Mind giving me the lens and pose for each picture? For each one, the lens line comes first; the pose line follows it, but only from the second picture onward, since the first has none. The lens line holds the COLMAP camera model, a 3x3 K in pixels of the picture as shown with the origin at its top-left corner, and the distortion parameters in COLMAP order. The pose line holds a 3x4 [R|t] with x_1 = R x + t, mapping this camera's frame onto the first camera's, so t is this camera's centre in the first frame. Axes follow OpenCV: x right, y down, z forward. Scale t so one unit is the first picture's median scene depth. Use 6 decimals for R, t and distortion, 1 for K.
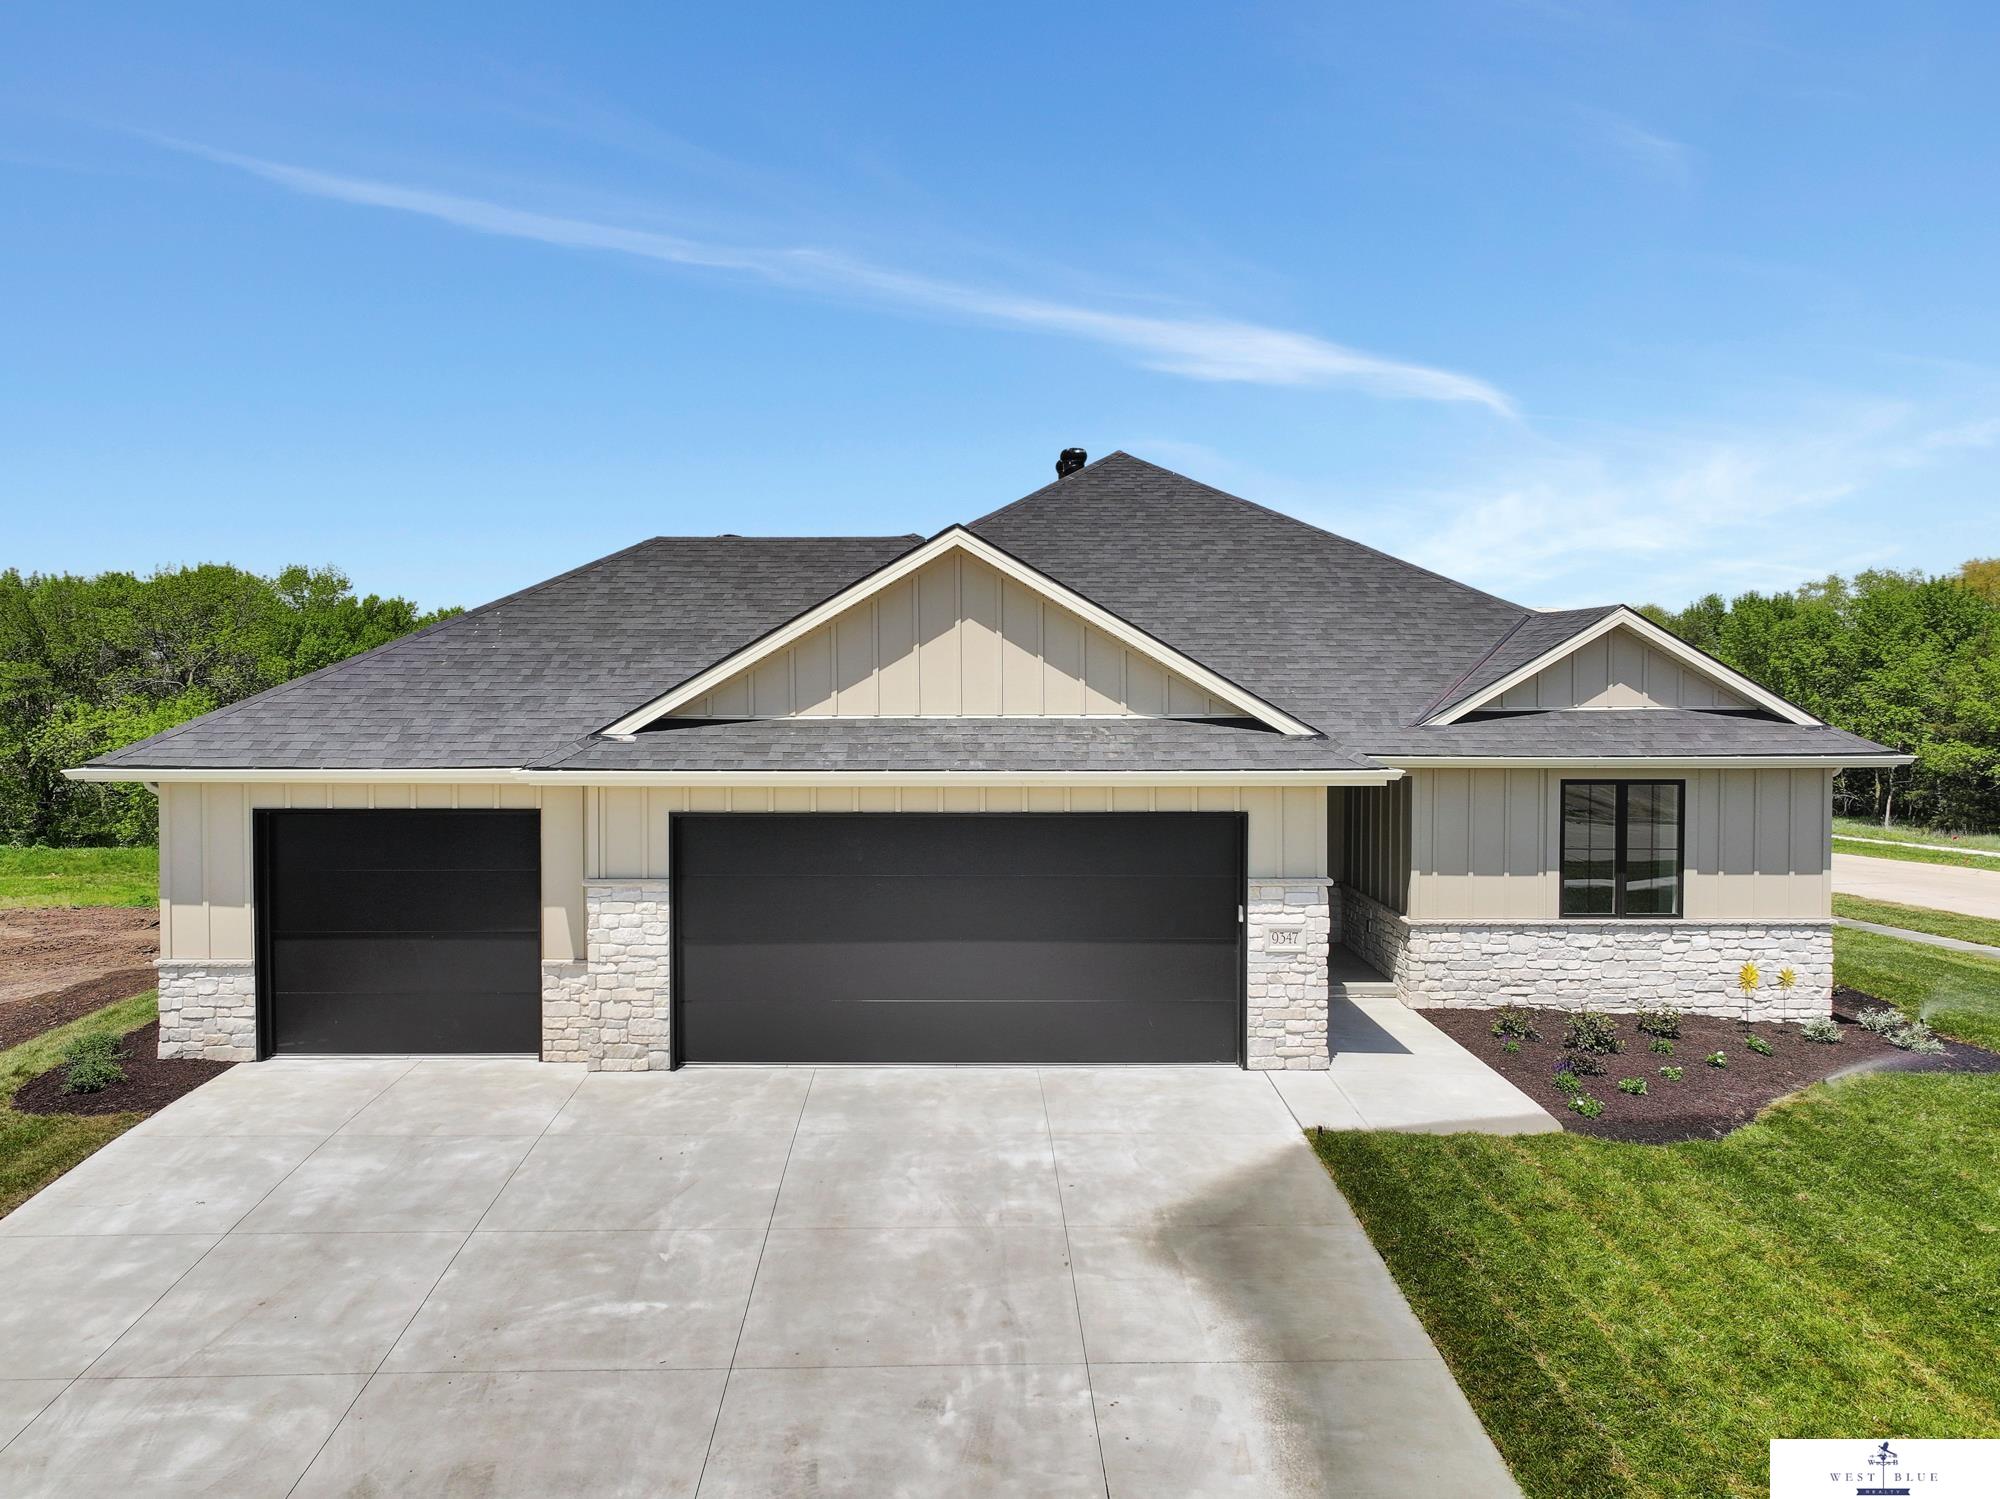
lens RADIAL K [[1415.7, 0, 974.2], [0, 1415.7, 709.0], [0, 0, 1]] dist [-0.002700, 0.008587]
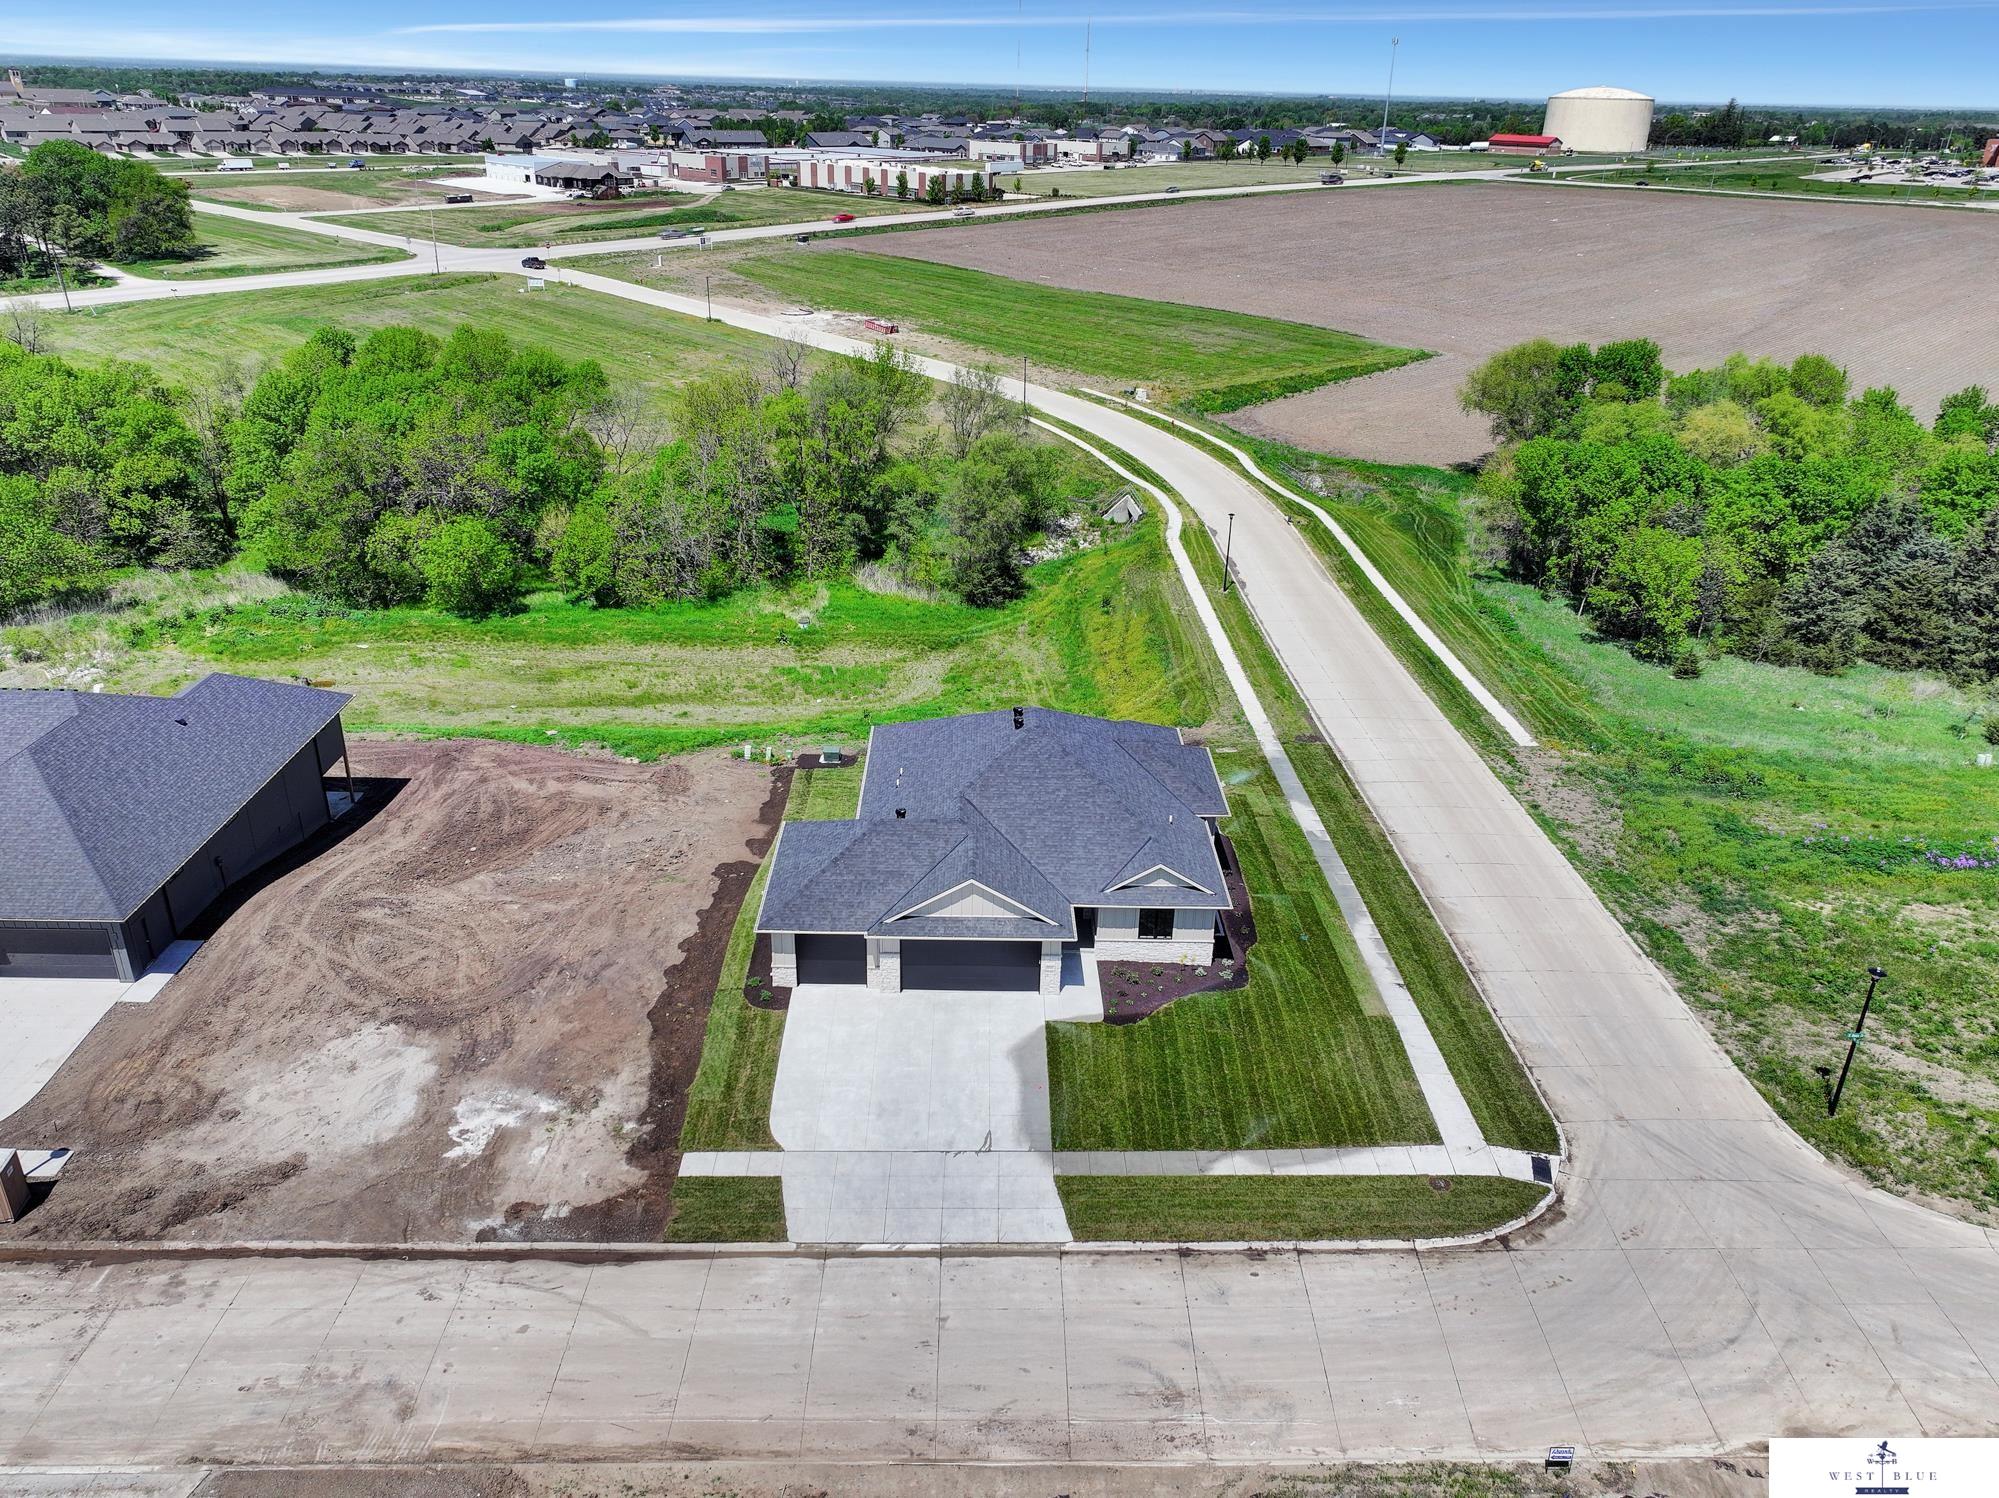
lens RADIAL K [[1411.5, 0, 999.5], [0, 1411.5, 749.0], [0, 0, 1]] dist [0.005462, 0.009519]
pose [[0.999890, 0.014830, -0.000640, 0.066330], [-0.013457, 0.923825, 0.382579, -1.968524], [0.006265, -0.382528, 0.923923, -2.513480]]
